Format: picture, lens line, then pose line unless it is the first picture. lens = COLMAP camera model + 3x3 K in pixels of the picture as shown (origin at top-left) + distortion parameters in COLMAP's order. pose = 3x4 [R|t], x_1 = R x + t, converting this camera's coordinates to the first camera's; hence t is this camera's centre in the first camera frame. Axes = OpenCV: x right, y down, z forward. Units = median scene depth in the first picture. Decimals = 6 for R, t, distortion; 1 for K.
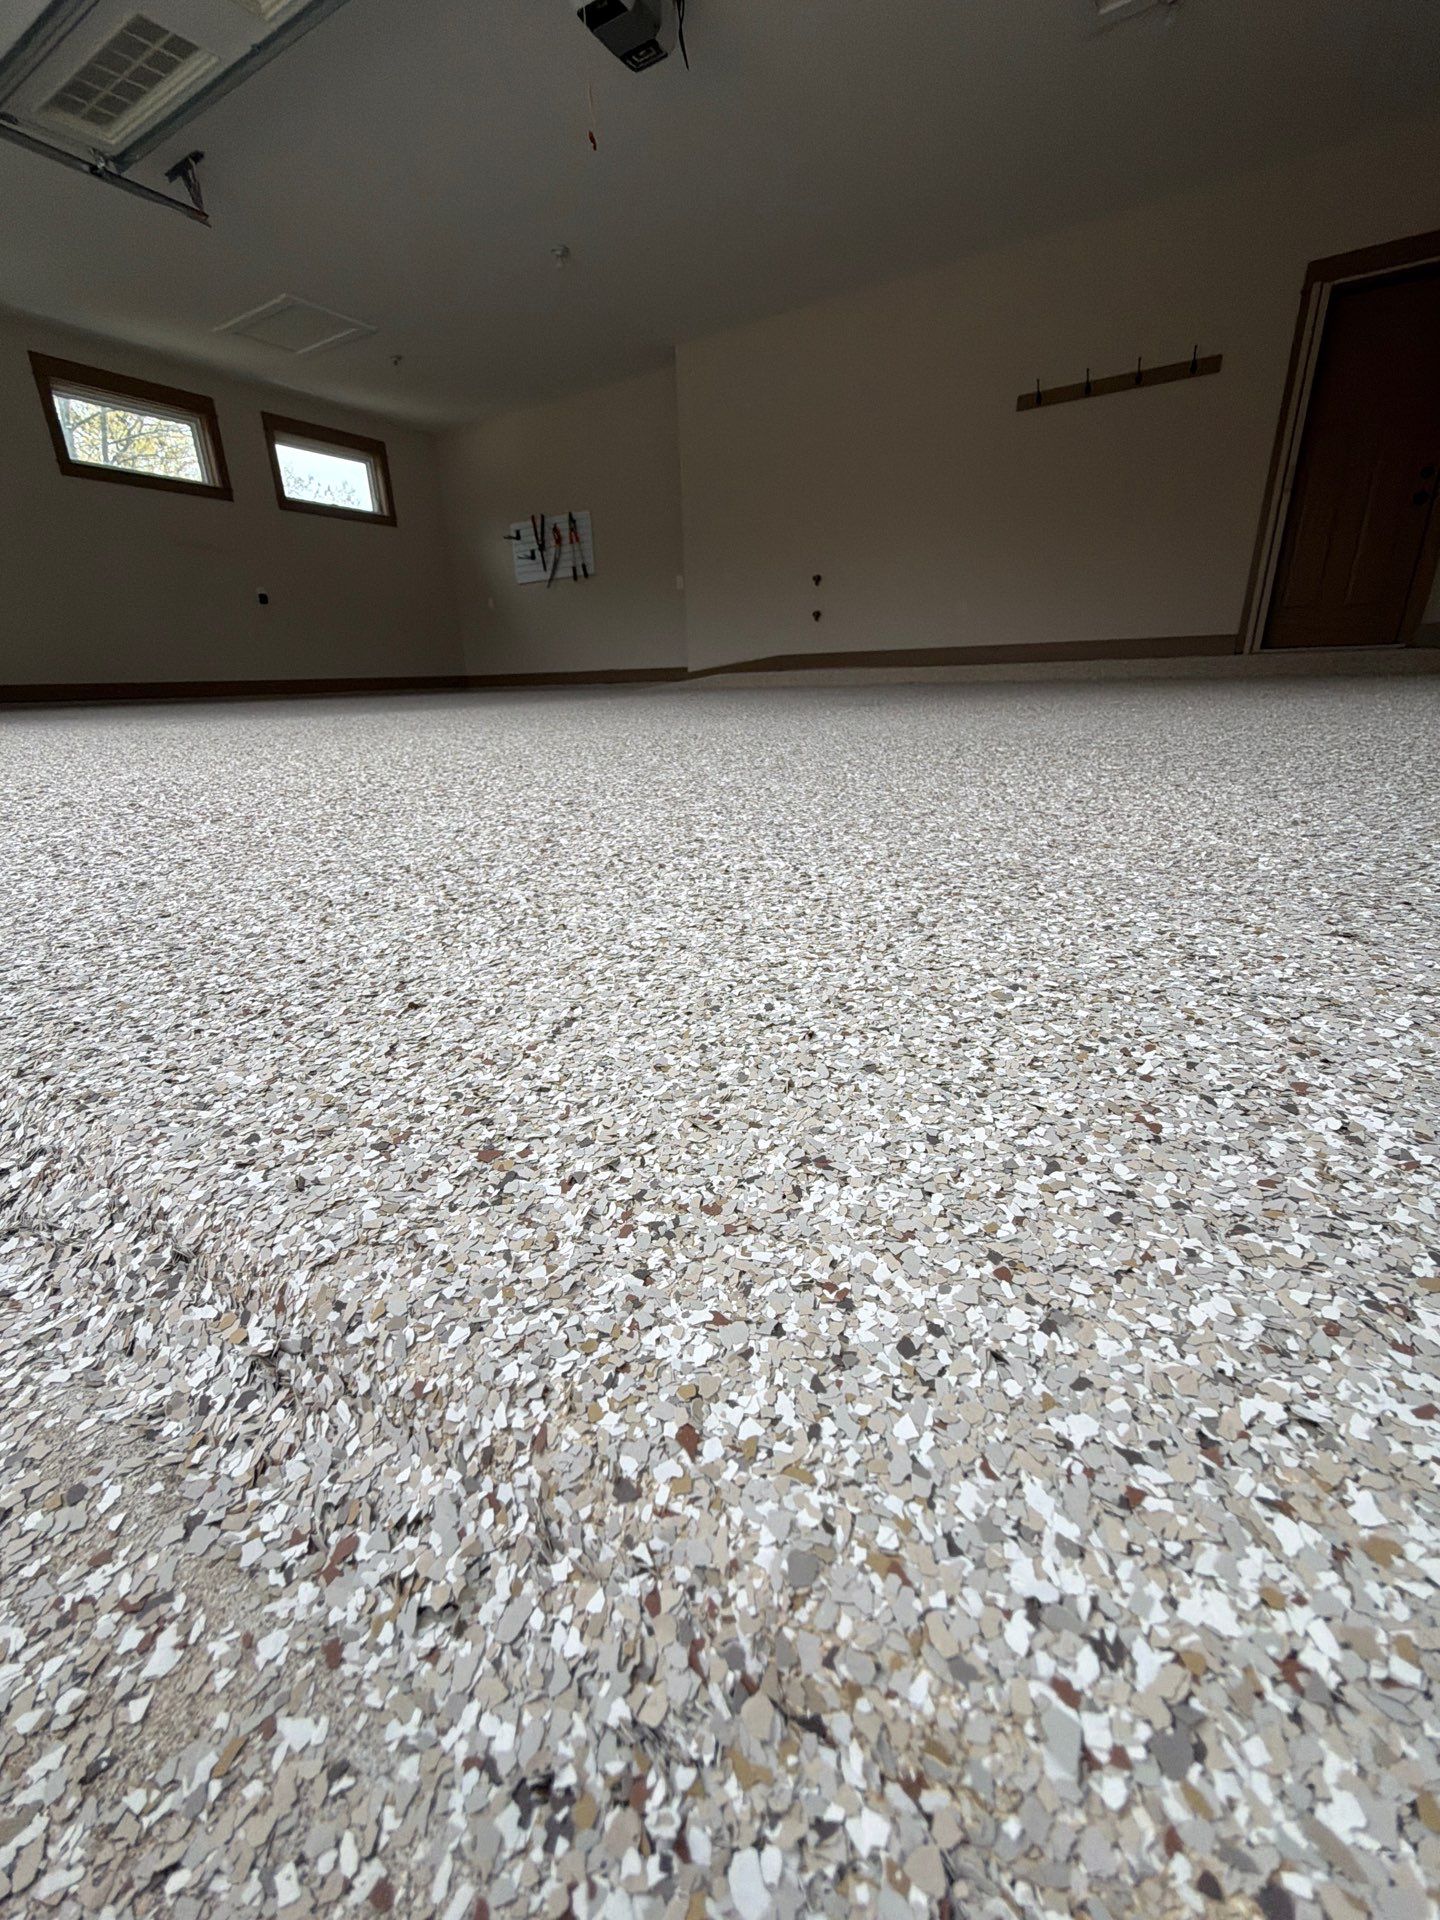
lens RADIAL K [[761.8, 0, 725.2], [0, 761.8, 962.2], [0, 0, 1]] dist [0.002308, -0.001340]
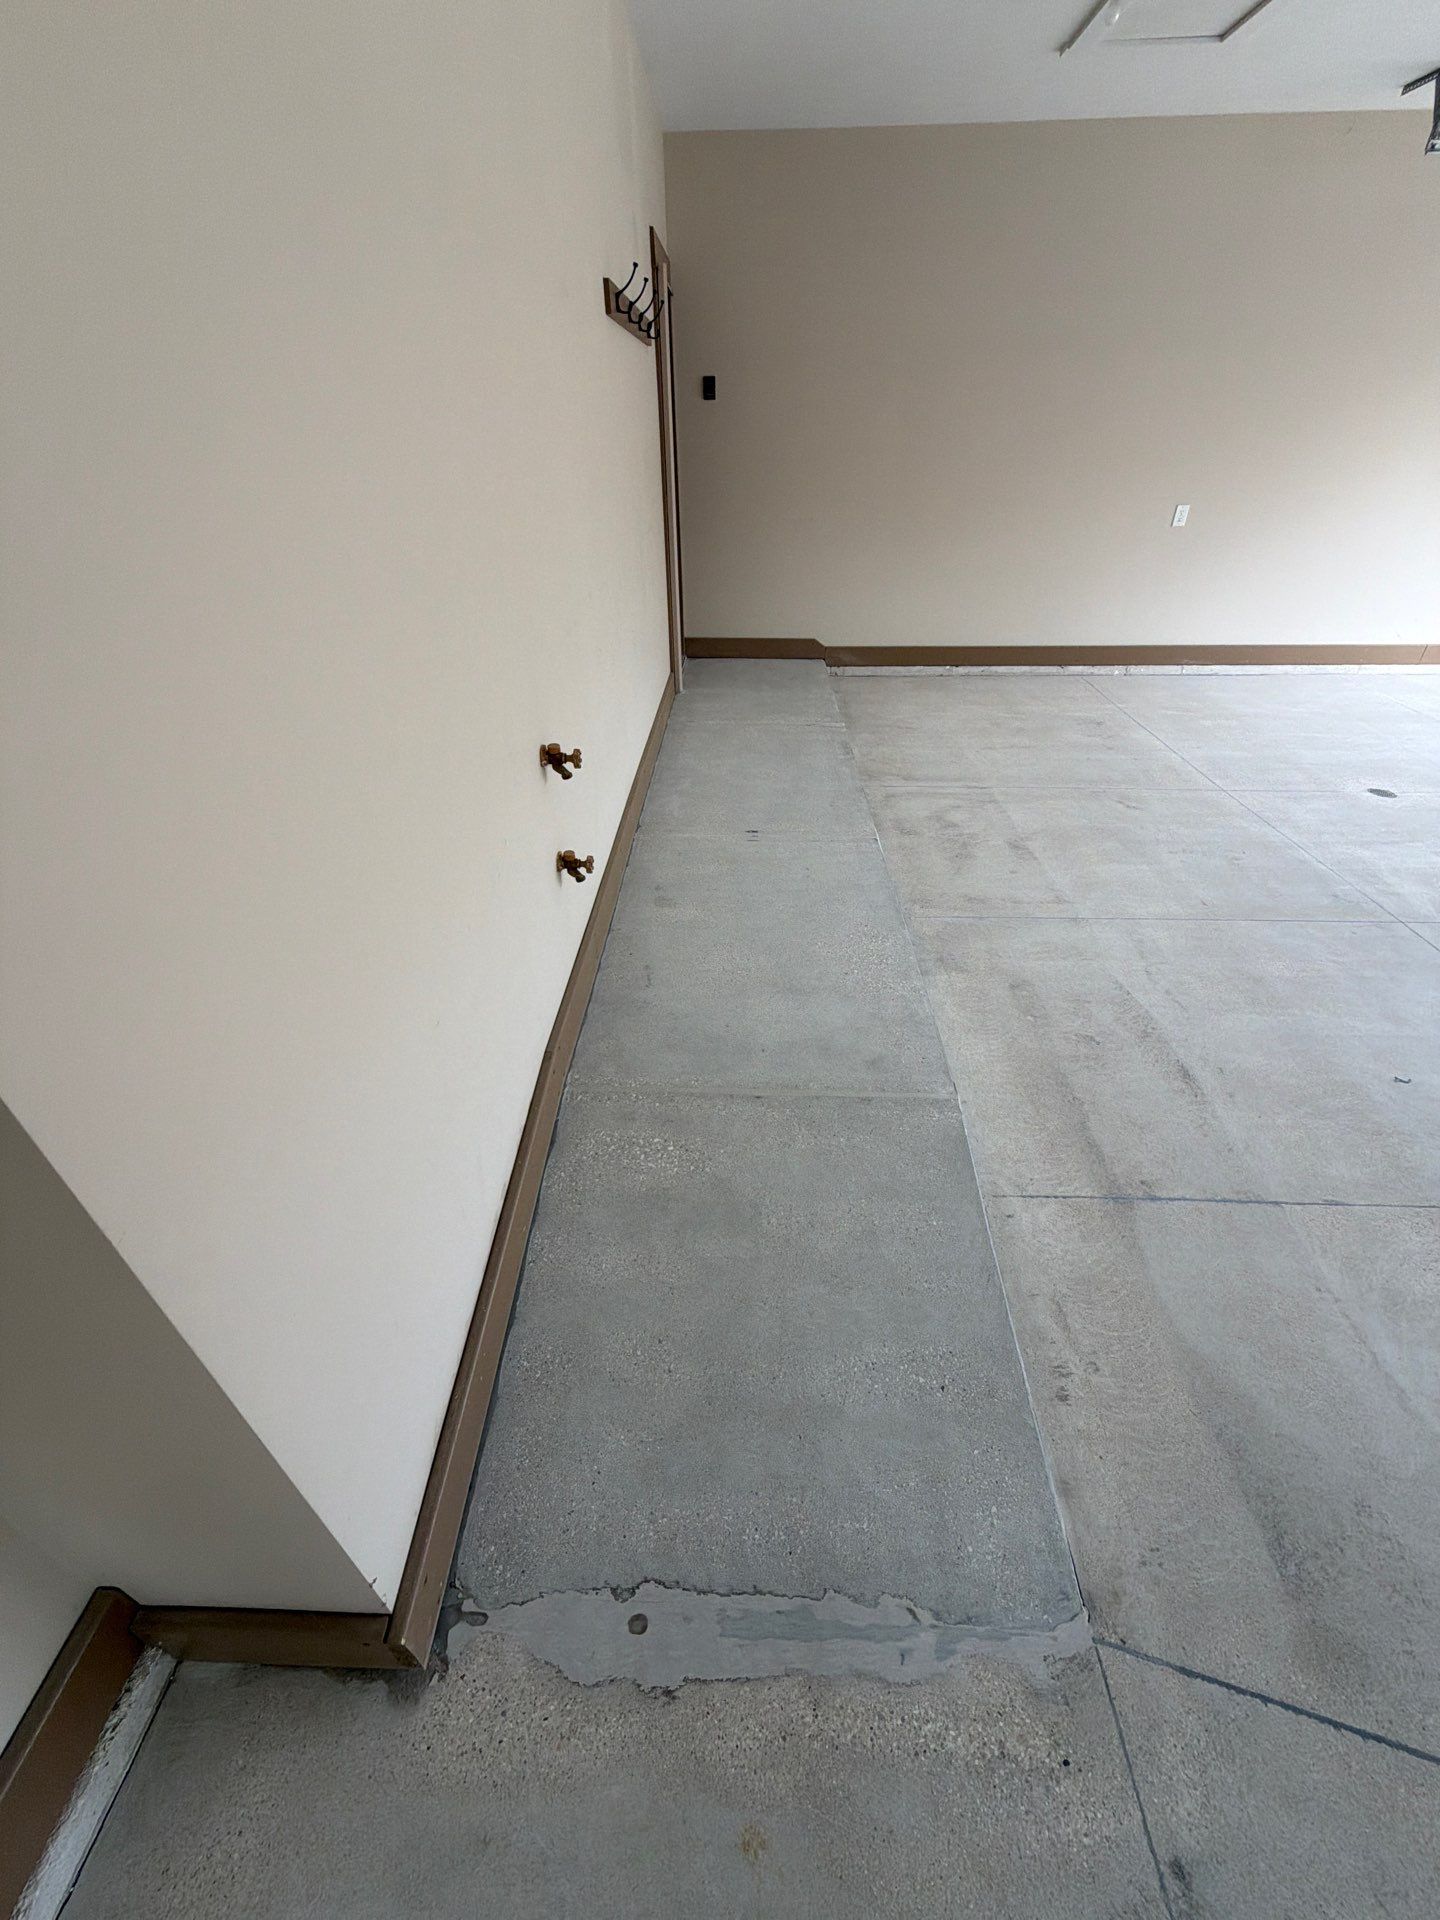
lens RADIAL K [[761.8, 0, 720.0], [0, 761.8, 958.9], [0, 0, 1]] dist [0.002308, -0.001340]
pose [[-0.492545, -0.466935, 0.734419, -0.127174], [0.329139, 0.681258, 0.653877, -0.540760], [-0.805647, 0.563790, -0.181863, 0.918606]]
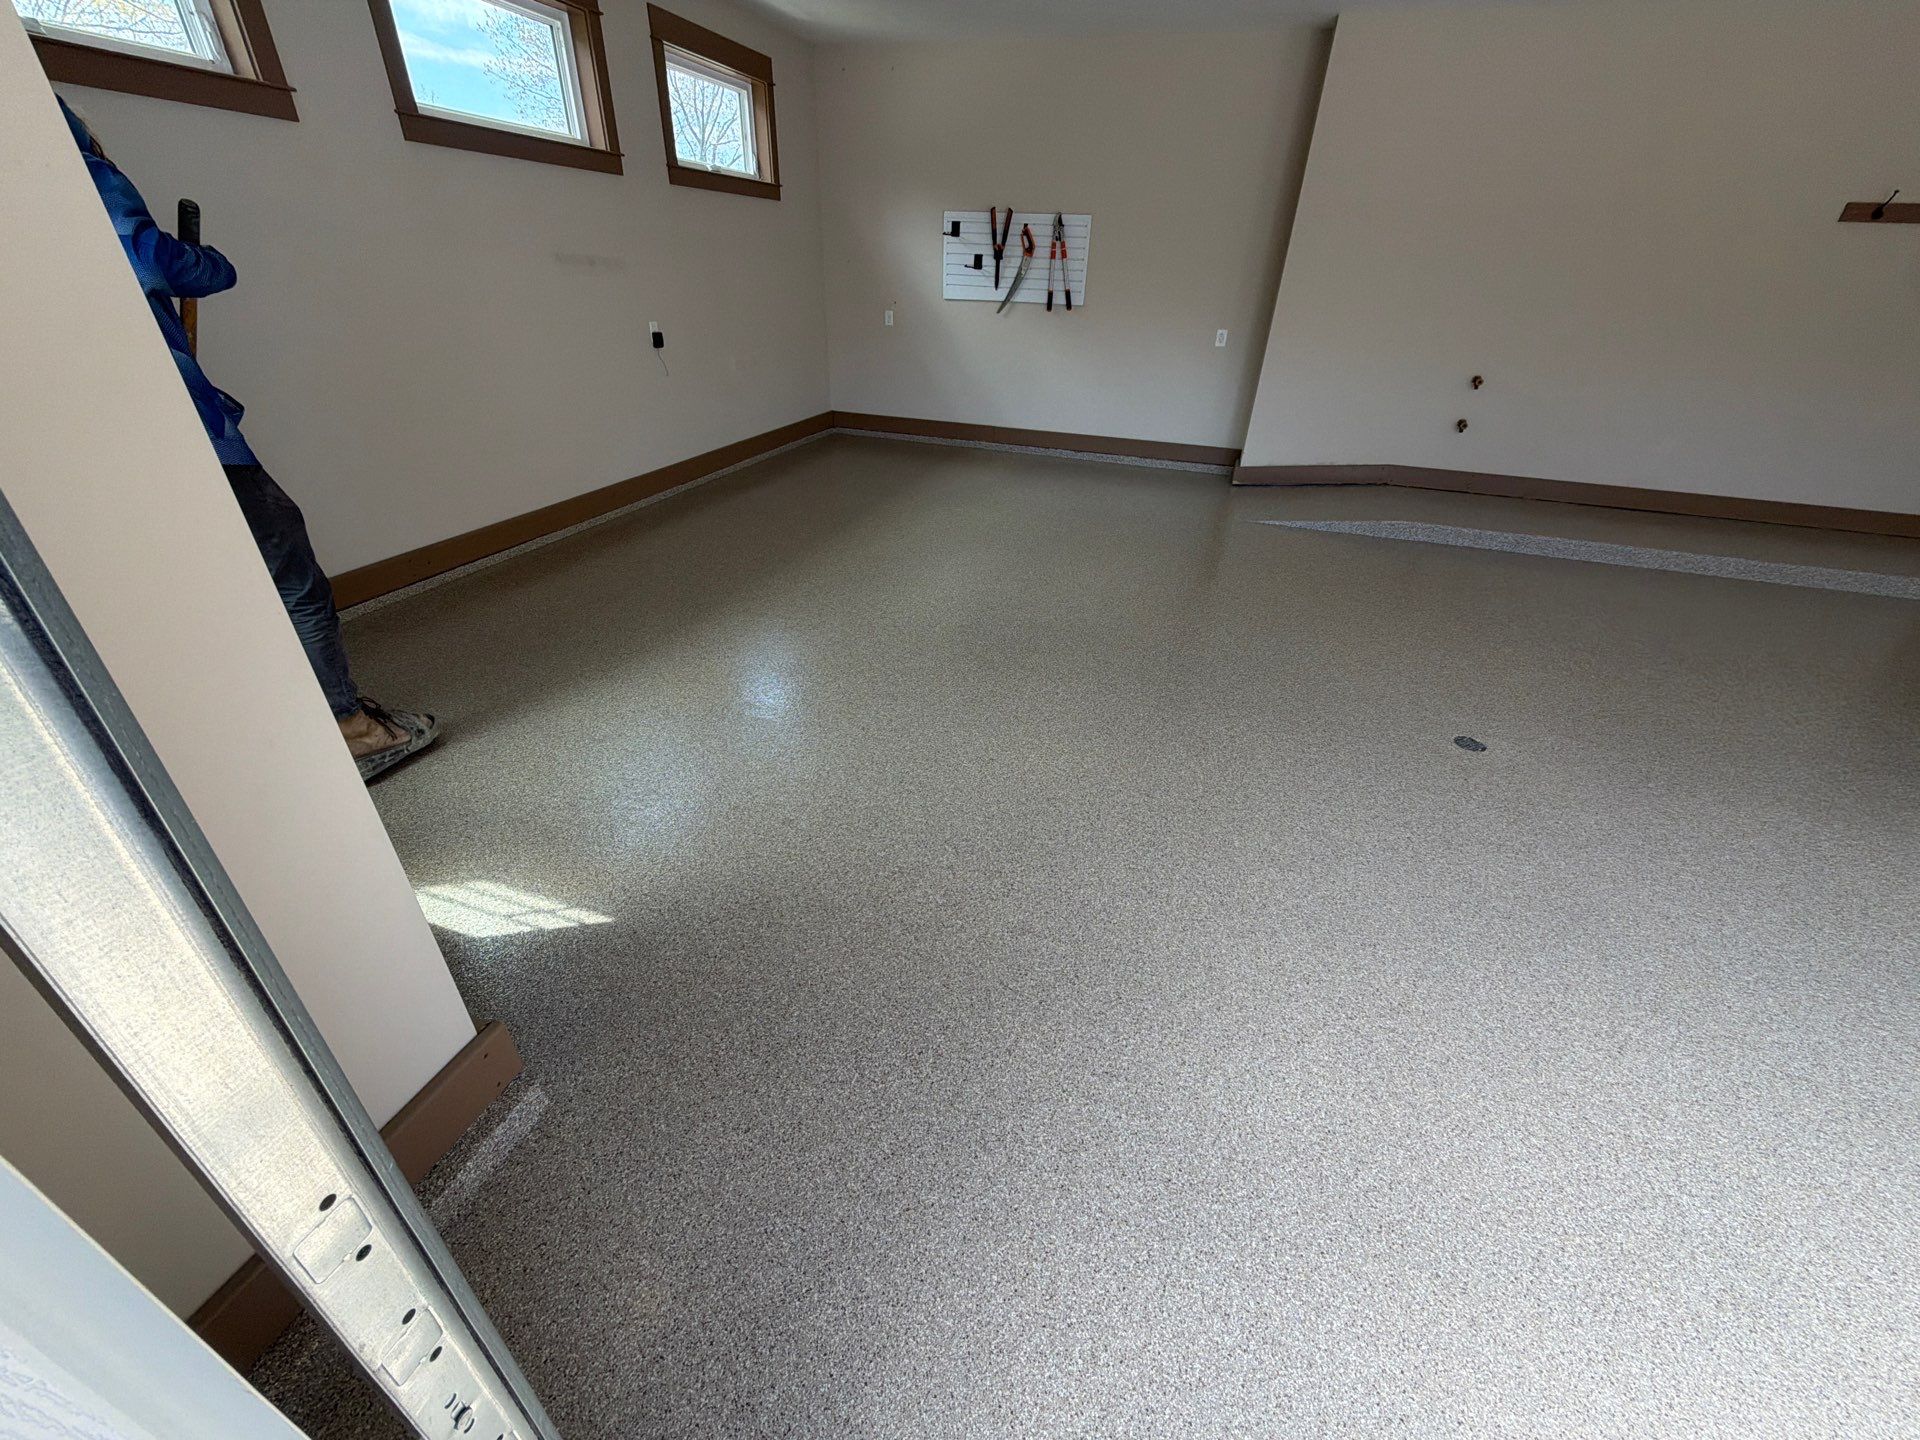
lens RADIAL K [[761.8, 0, 959.3], [0, 761.8, 718.6], [0, 0, 1]] dist [0.002308, -0.001340]
pose [[0.966213, -0.071095, 0.247745, -0.544810], [0.025381, 0.982778, 0.183040, -0.279226], [-0.256491, -0.170568, 0.951377, 0.285760]]
